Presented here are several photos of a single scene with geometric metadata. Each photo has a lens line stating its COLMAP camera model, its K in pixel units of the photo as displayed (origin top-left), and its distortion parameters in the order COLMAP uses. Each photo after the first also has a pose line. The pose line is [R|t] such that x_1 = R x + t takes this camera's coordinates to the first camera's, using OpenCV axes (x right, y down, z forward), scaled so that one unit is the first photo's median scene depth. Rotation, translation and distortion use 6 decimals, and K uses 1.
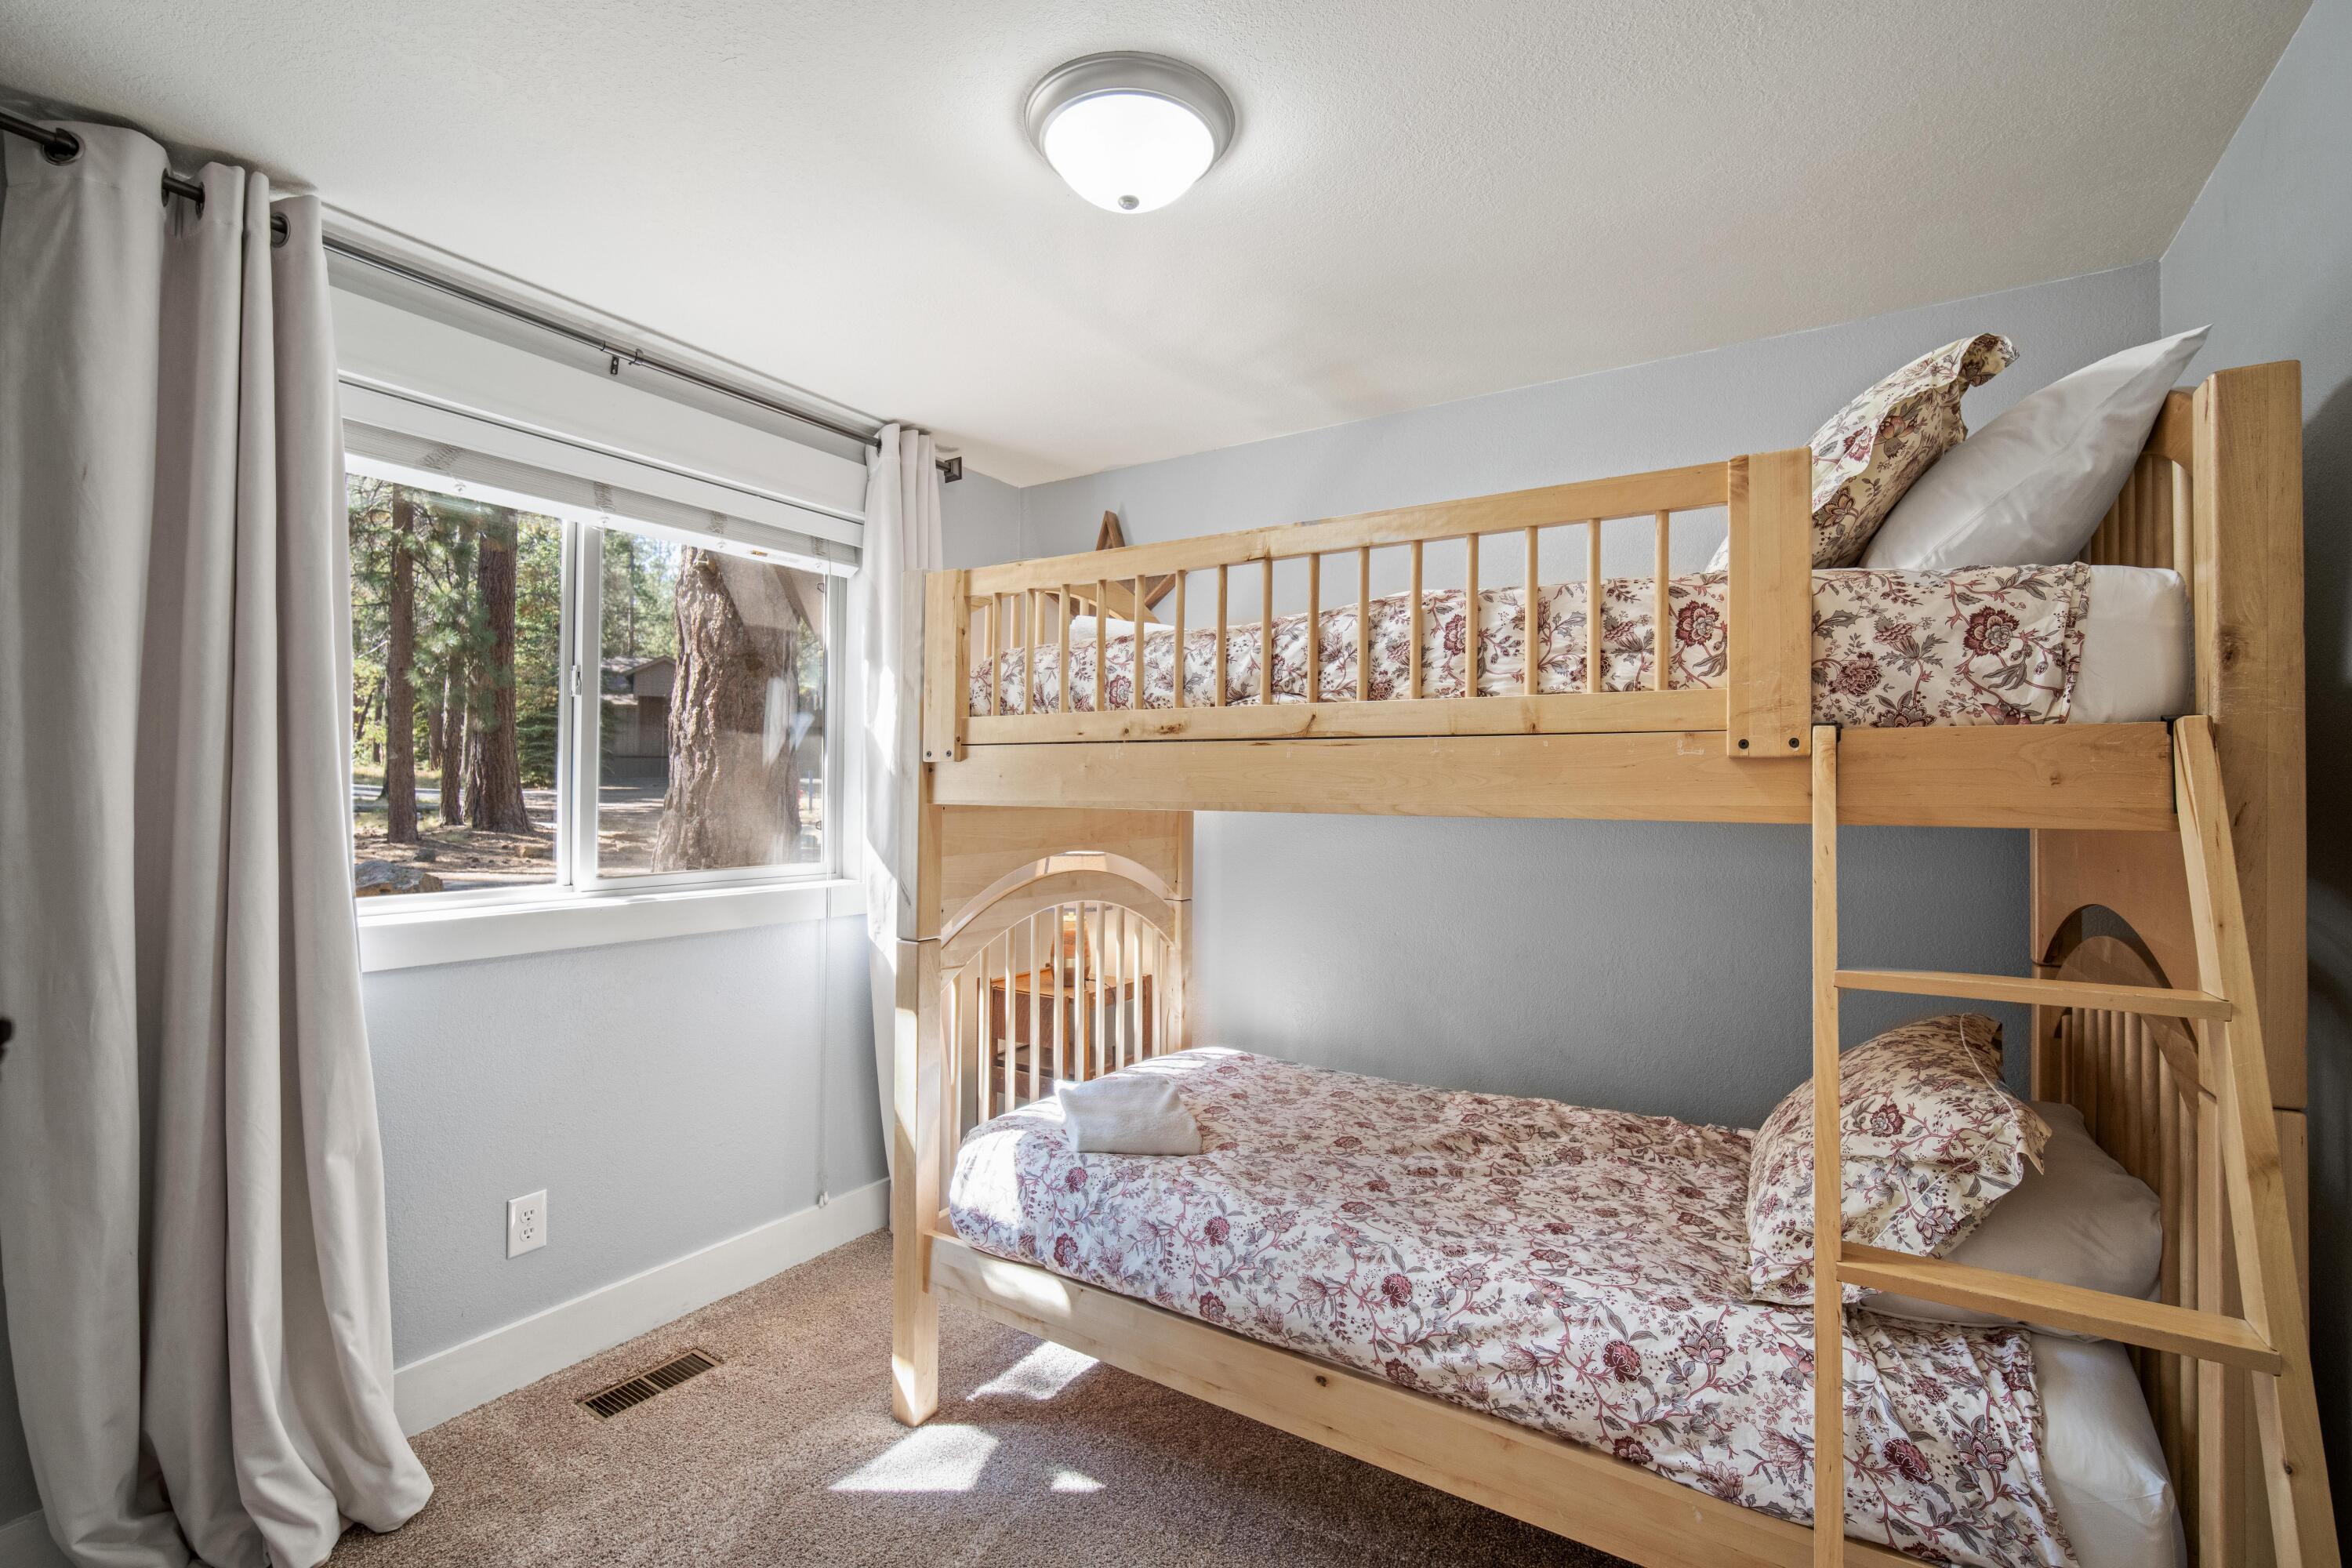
lens RADIAL K [[1029.6, 0, 1175.0], [0, 1029.6, 785.6], [0, 0, 1]] dist [-0.011799, 0.002373]
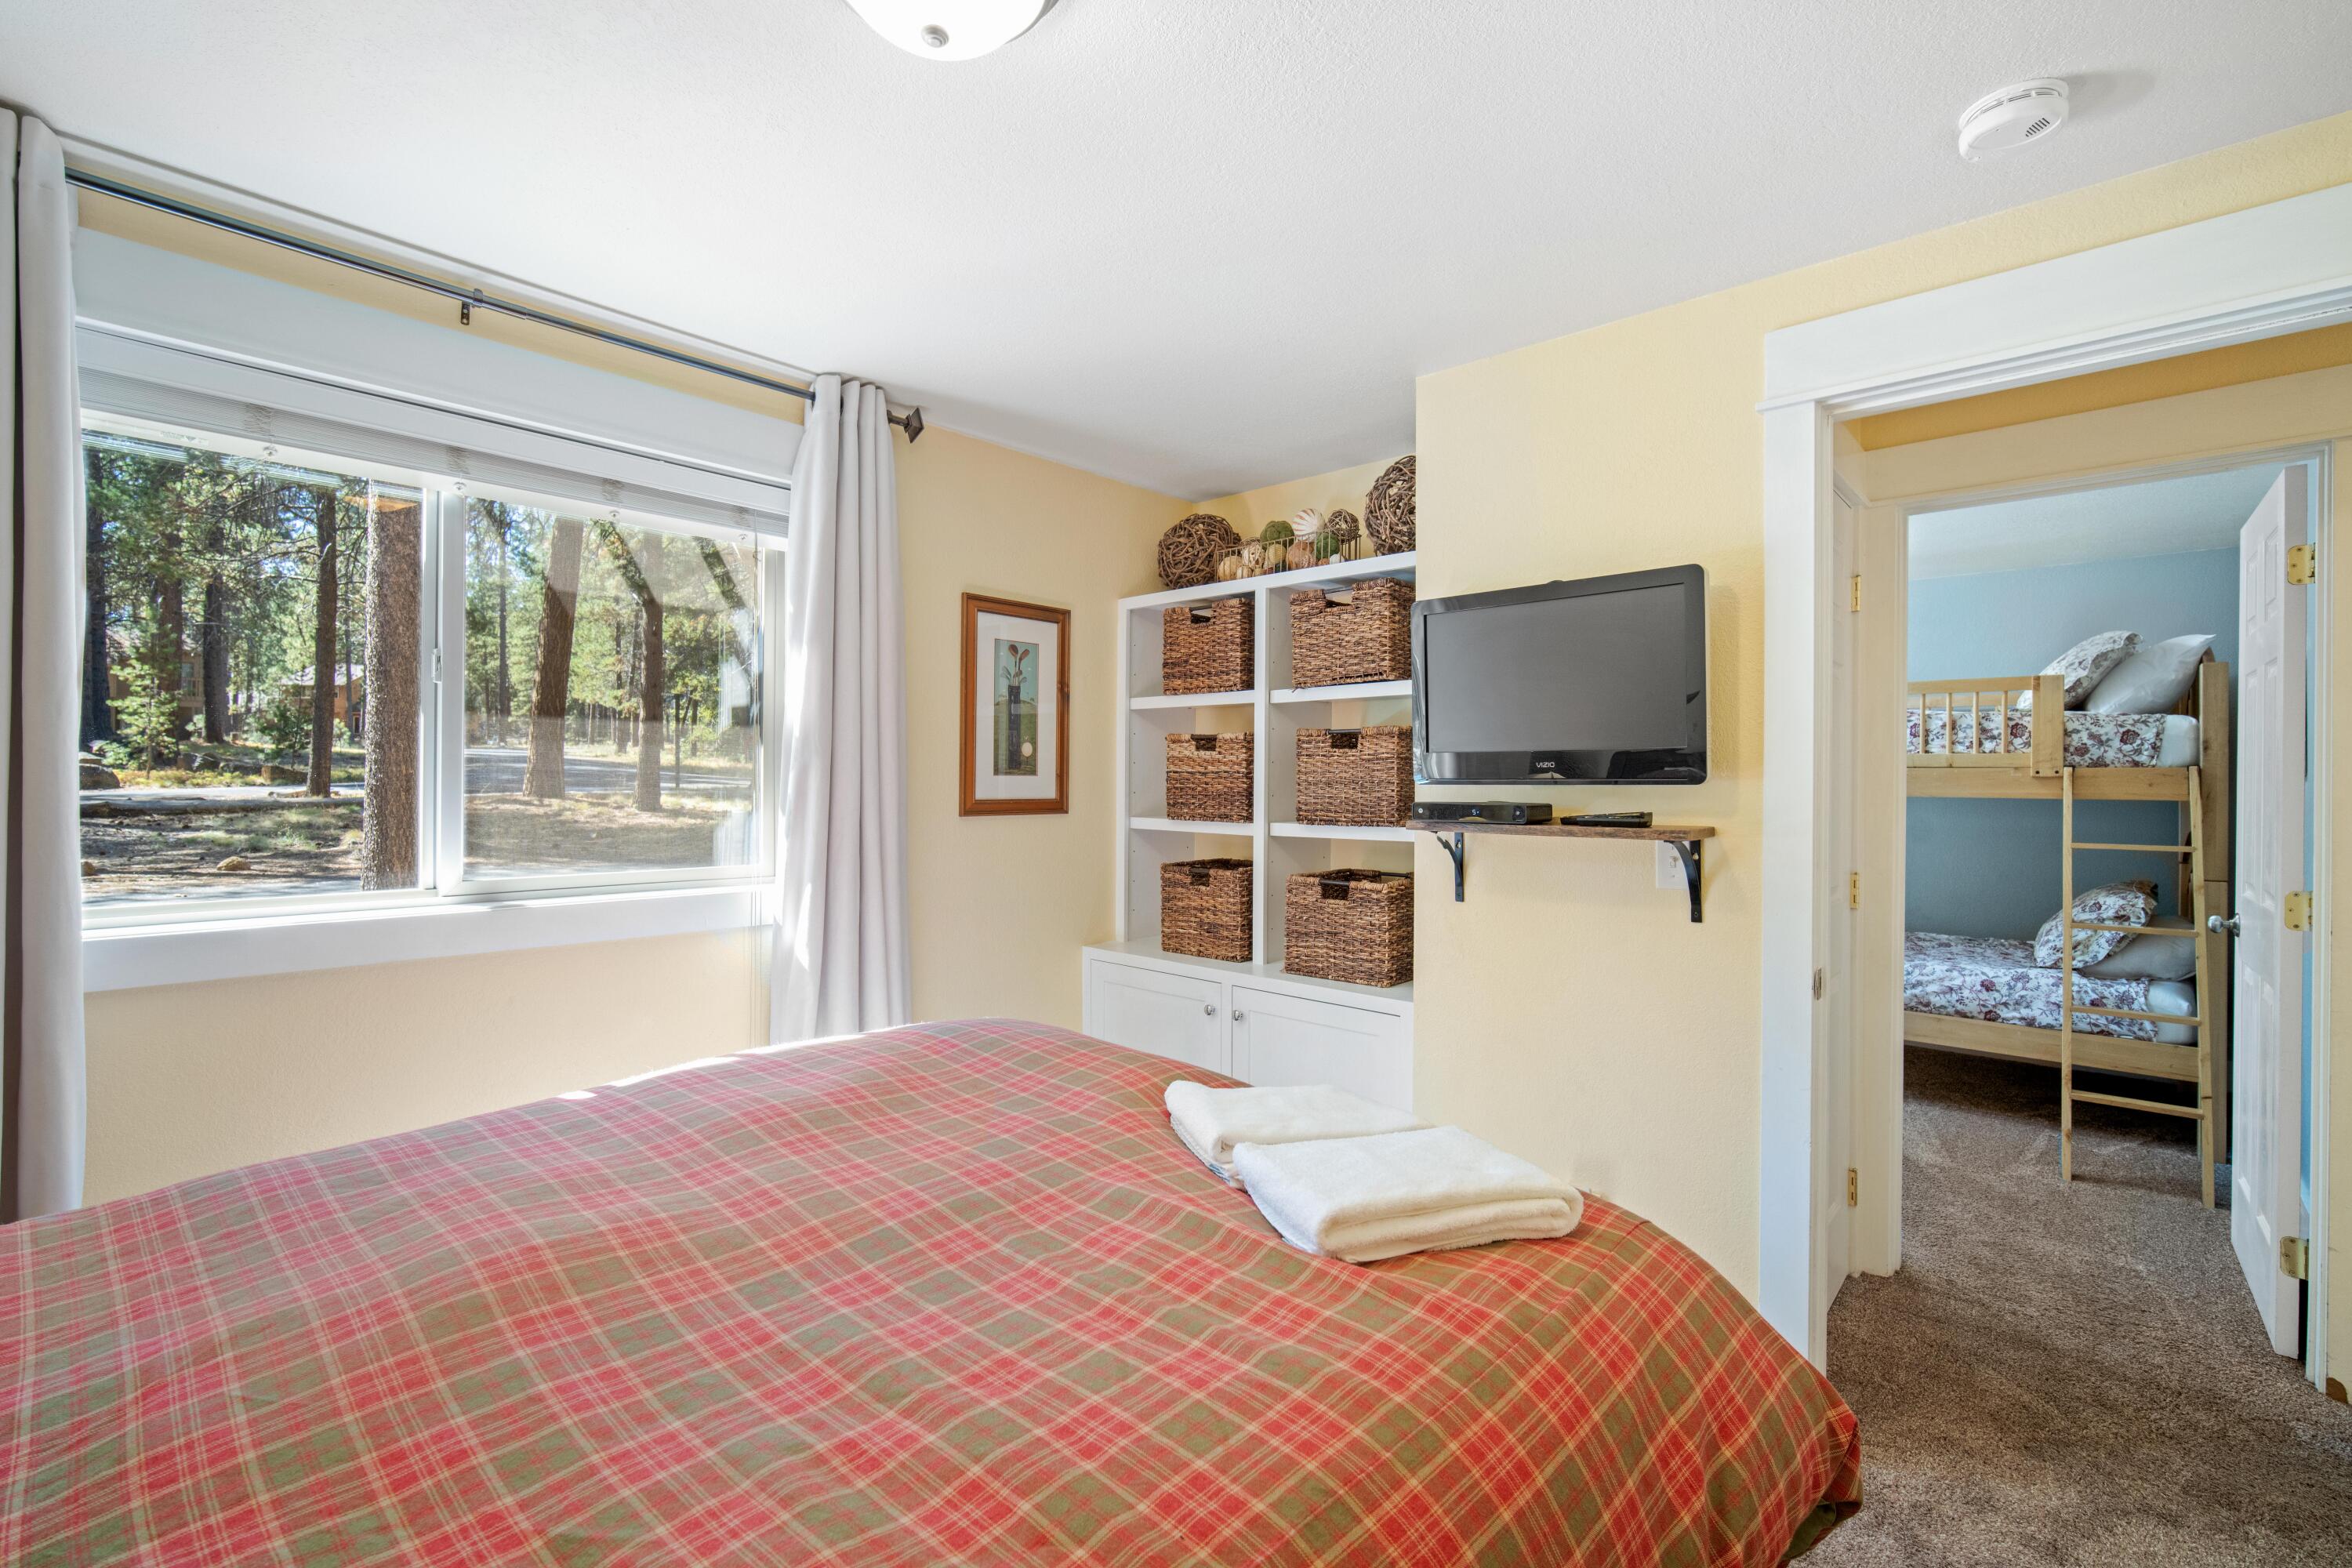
lens RADIAL K [[996.7, 0, 1175.5], [0, 996.7, 783.8], [0, 0, 1]] dist [-0.000853, -0.000120]
pose [[0.984523, -0.000804, -0.175253, -1.368448], [0.002736, 0.999938, 0.010784, -0.043758], [0.175233, -0.011097, 0.984464, -2.229640]]
